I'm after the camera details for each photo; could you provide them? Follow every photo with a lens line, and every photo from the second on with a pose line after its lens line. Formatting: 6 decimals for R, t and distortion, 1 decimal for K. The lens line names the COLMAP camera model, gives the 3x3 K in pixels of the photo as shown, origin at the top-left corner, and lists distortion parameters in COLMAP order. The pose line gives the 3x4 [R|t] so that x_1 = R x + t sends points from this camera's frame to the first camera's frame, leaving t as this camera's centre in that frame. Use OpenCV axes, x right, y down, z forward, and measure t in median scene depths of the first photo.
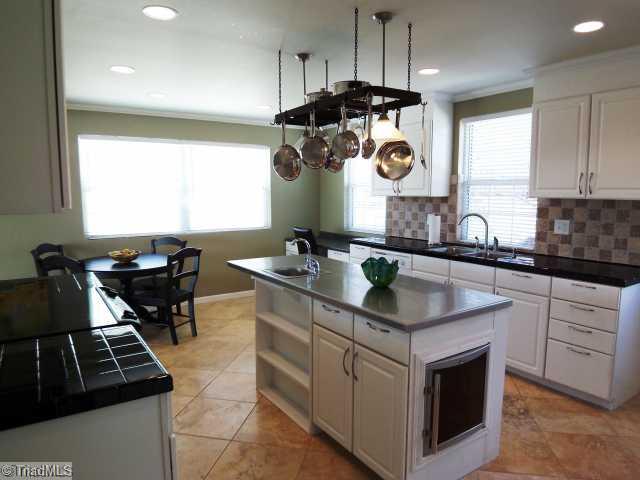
lens RADIAL K [[433.4, 0, 316.1], [0, 433.4, 237.1], [0, 0, 1]] dist [0.004991, 0.001137]
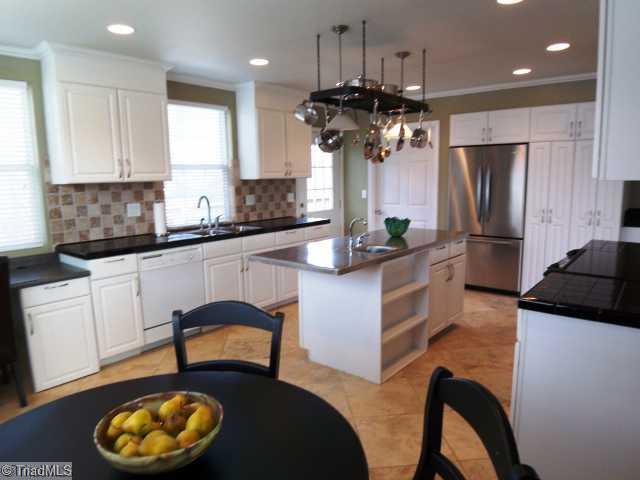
lens RADIAL K [[433.4, 0, 315.8], [0, 433.4, 241.2], [0, 0, 1]] dist [0.004991, 0.001137]
pose [[-0.278798, -0.146436, 0.949120, -0.734626], [0.111958, 0.976611, 0.183564, -0.110707], [-0.953801, 0.157439, -0.255883, 1.026902]]
